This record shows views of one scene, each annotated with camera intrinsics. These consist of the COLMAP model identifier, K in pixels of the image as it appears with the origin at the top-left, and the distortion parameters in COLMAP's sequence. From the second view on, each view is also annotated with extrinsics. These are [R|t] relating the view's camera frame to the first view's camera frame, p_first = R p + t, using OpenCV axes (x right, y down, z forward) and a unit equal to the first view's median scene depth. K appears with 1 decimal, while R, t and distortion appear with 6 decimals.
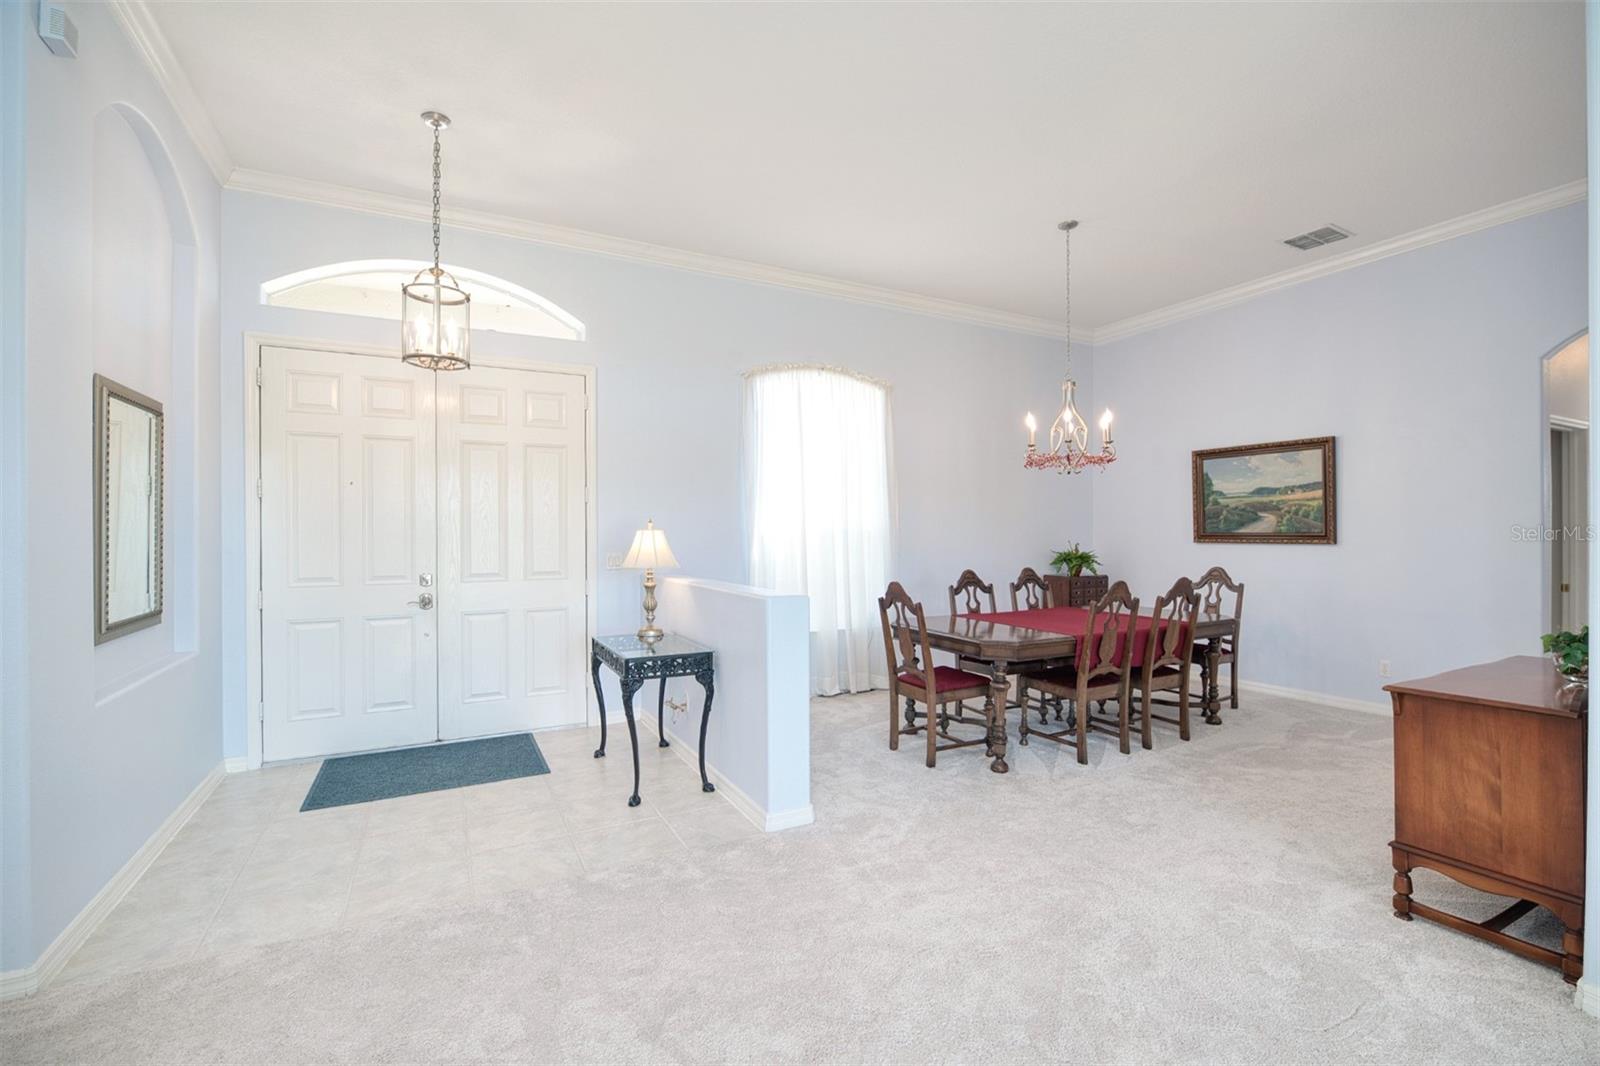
lens RADIAL K [[717.8, 0, 810.8], [0, 717.8, 538.1], [0, 0, 1]] dist [-0.006501, -0.000367]
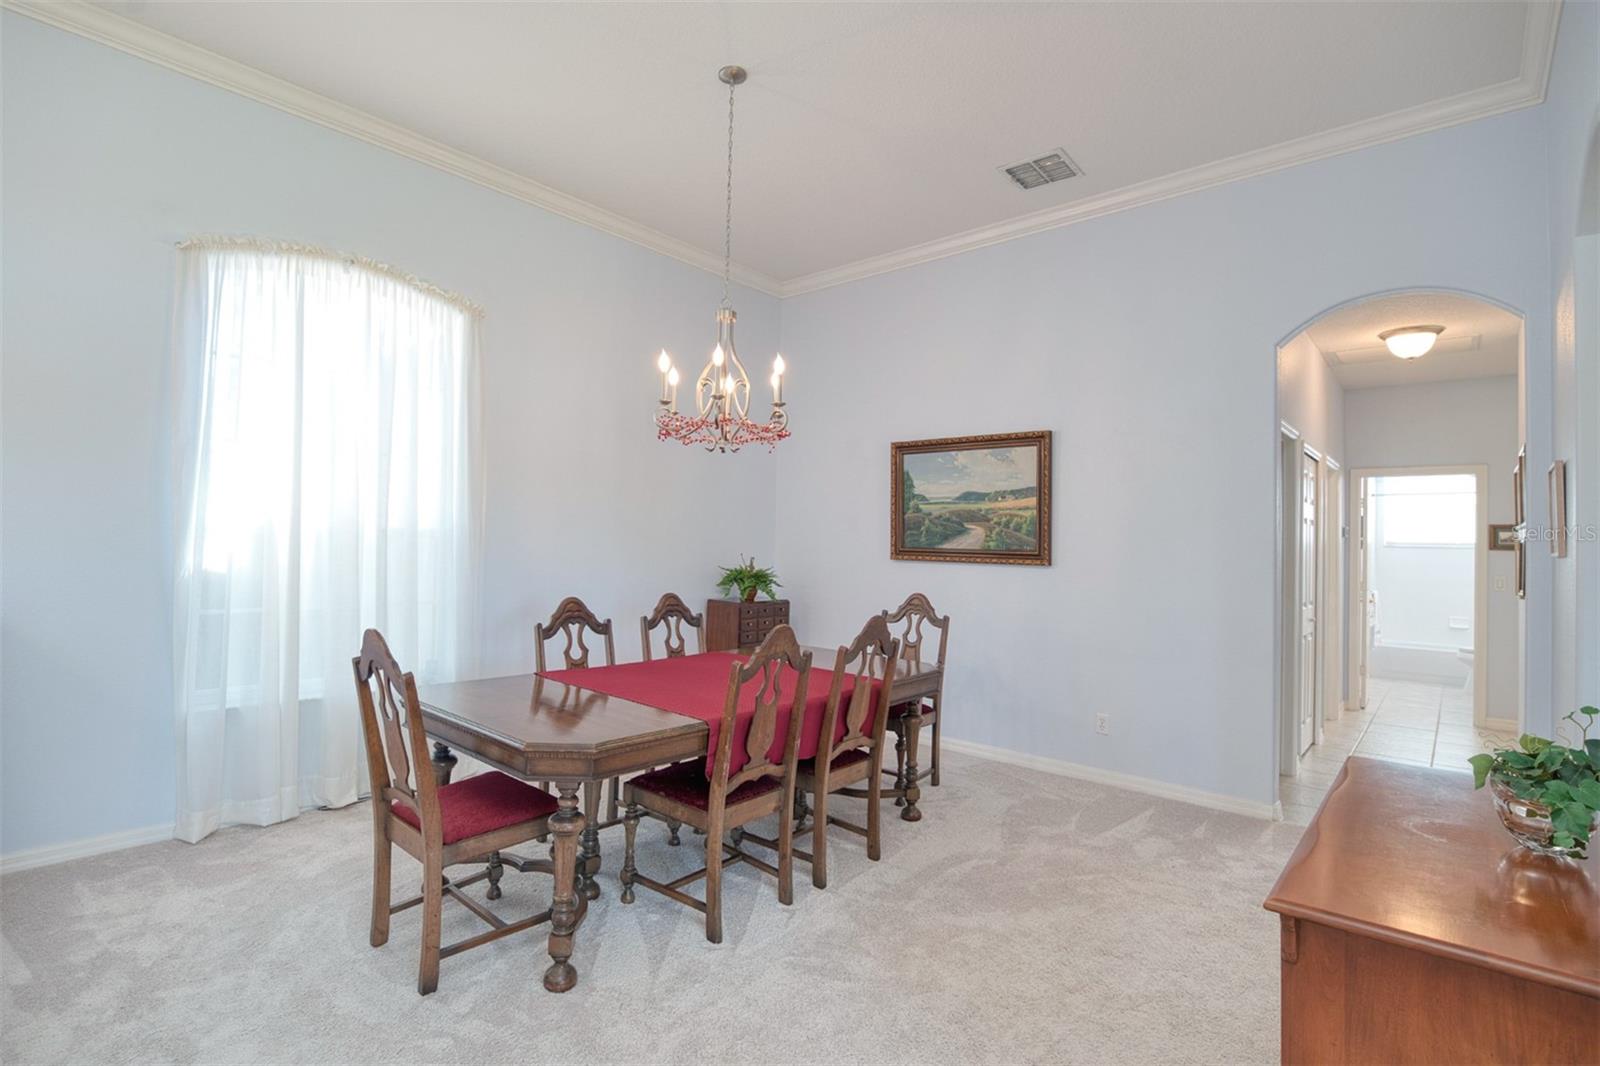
lens RADIAL K [[764.9, 0, 800.0], [0, 764.9, 533.0], [0, 0, 1]] dist [-0.000678, -0.000033]
pose [[0.930189, 0.030493, 0.365814, 0.165053], [-0.024471, 0.999478, -0.021088, -0.003409], [-0.366266, 0.010664, 0.930449, 0.314136]]
